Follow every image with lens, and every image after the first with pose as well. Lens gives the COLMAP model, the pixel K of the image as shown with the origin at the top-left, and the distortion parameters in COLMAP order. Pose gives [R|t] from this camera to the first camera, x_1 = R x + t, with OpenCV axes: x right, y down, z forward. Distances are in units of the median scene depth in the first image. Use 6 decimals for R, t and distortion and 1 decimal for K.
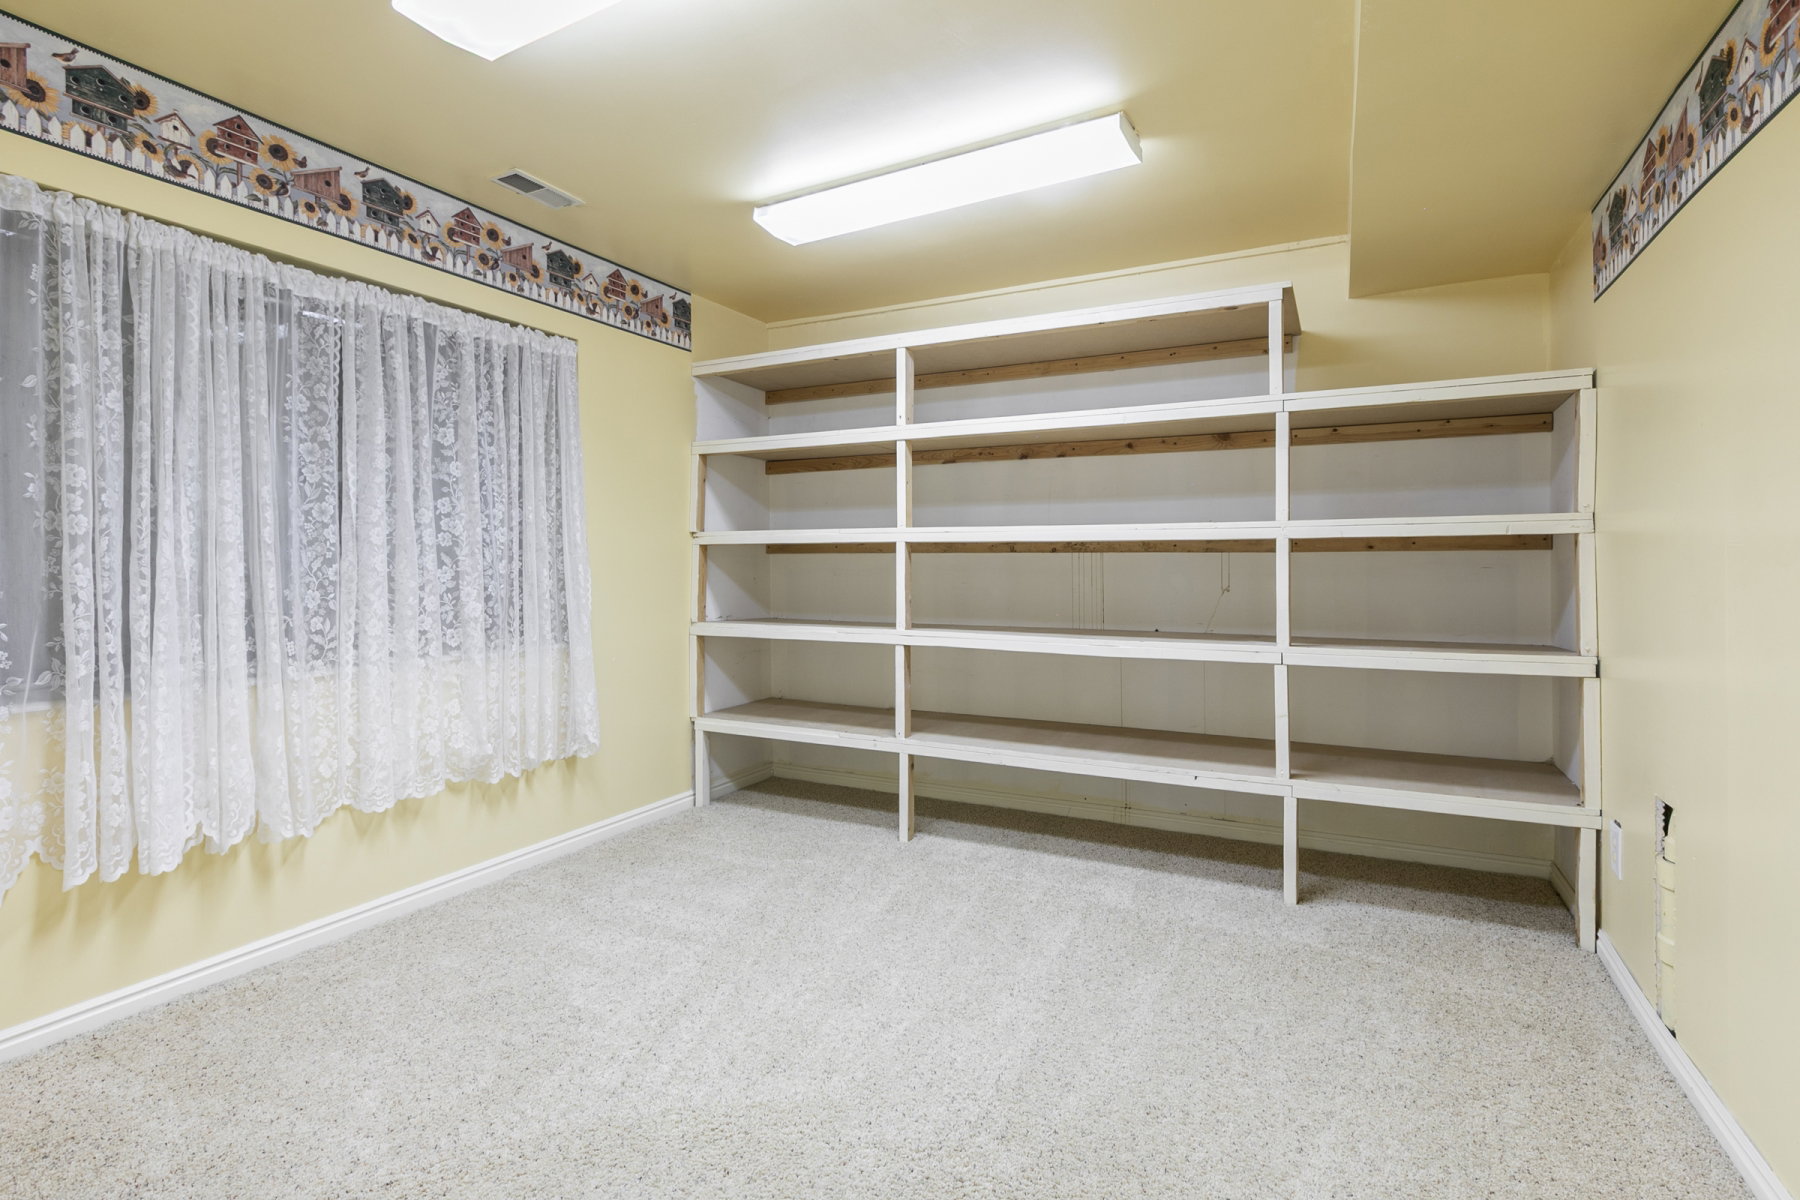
lens RADIAL K [[833.4, 0, 897.4], [0, 833.4, 582.0], [0, 0, 1]] dist [-0.002566, -0.000127]
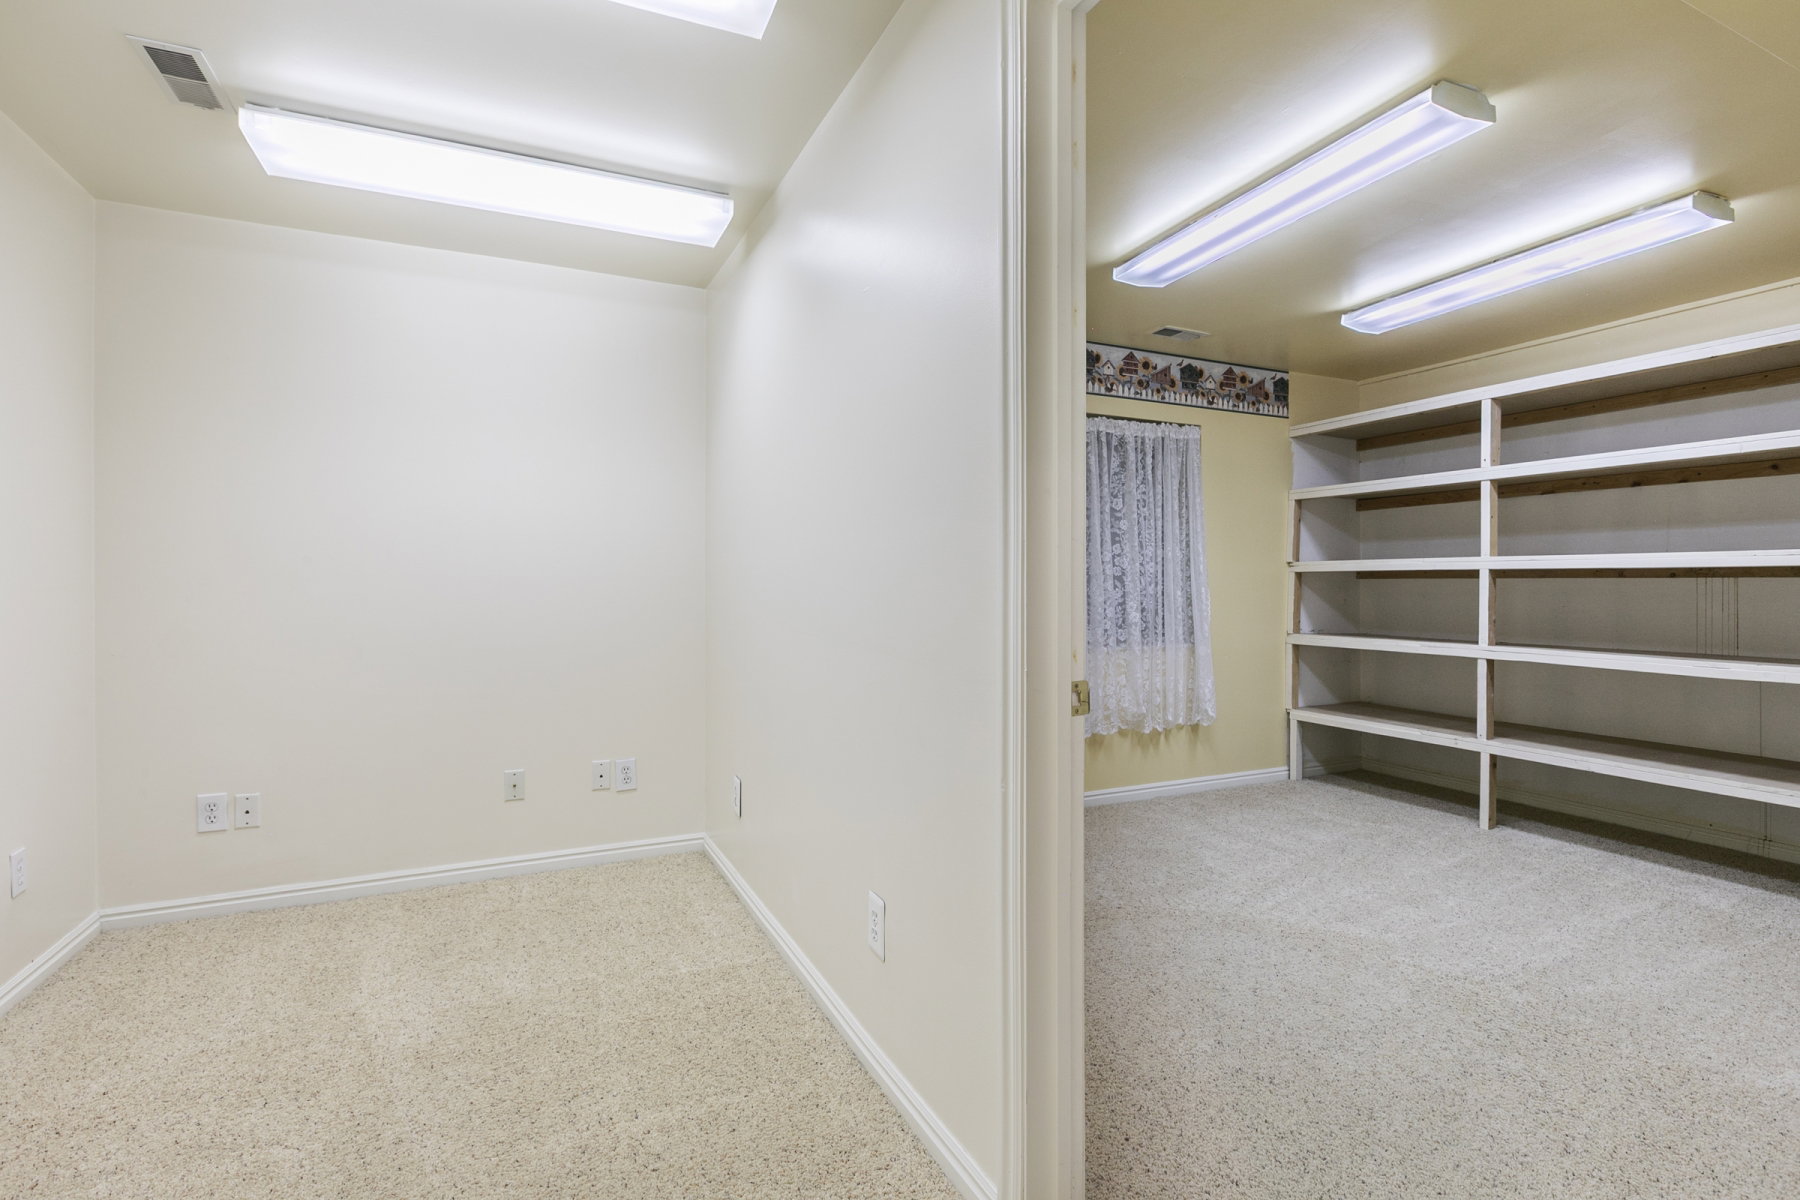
lens RADIAL K [[833.4, 0, 897.4], [0, 833.4, 582.0], [0, 0, 1]] dist [-0.002566, -0.000127]
pose [[0.778764, -0.000229, -0.627317, 0.098940], [-0.016451, 0.999649, -0.020787, 0.007214], [0.627101, 0.026508, 0.778487, -0.417921]]
